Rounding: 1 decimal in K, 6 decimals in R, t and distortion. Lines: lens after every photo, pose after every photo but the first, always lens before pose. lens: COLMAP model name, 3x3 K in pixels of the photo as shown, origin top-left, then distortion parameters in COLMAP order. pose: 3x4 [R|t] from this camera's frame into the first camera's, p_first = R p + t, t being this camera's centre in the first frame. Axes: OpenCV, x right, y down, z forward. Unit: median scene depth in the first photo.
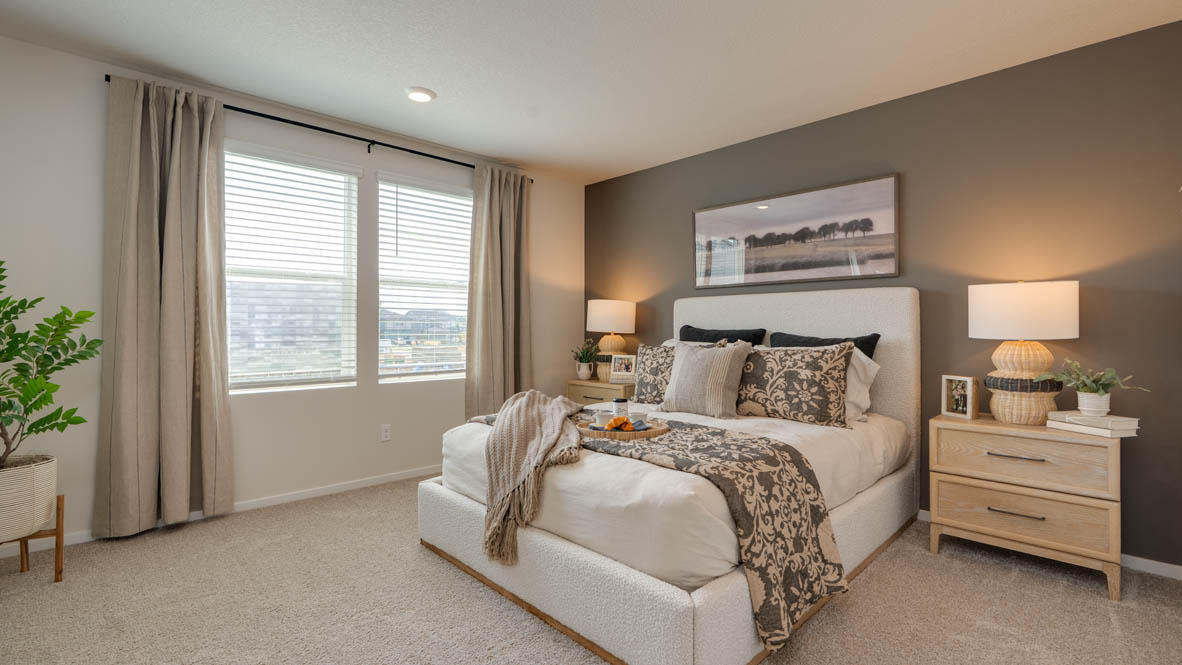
lens RADIAL K [[534.3, 0, 591.2], [0, 534.3, 327.9], [0, 0, 1]] dist [-0.008970, 0.000761]
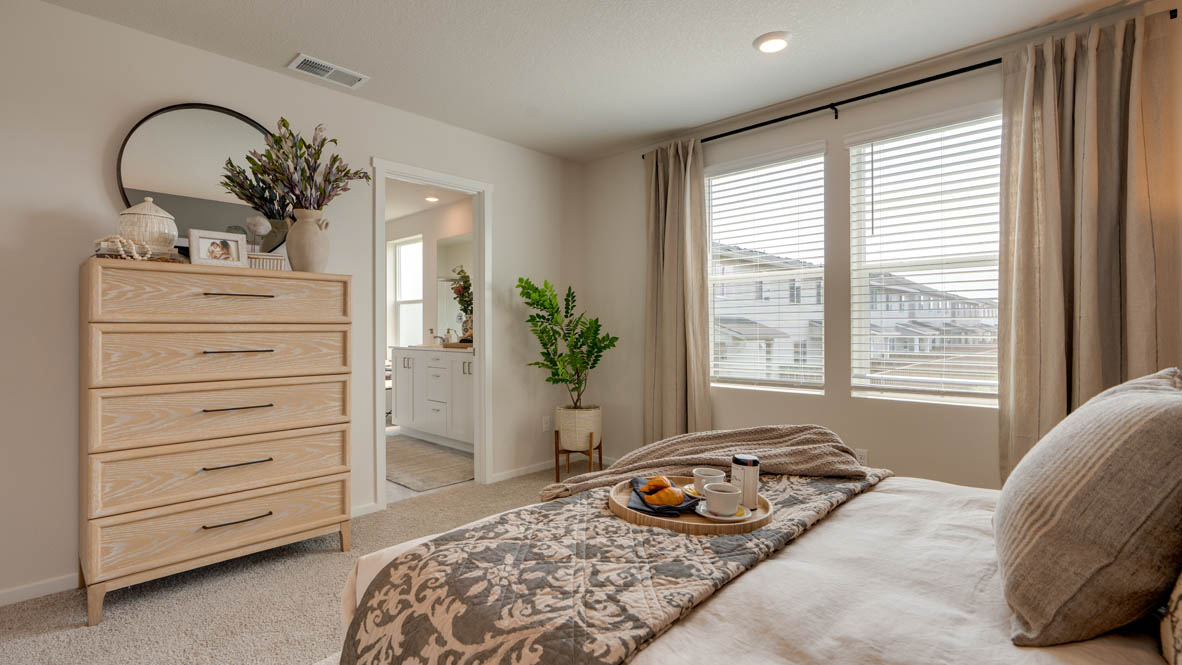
lens RADIAL K [[551.1, 0, 595.7], [0, 551.1, 330.1], [0, 0, 1]] dist [-0.002671, 0.000151]
pose [[0.049384, -0.000233, -0.998780, 0.430636], [0.004329, 0.999991, -0.000019, 0.001641], [0.998770, -0.004323, 0.049385, 0.580621]]
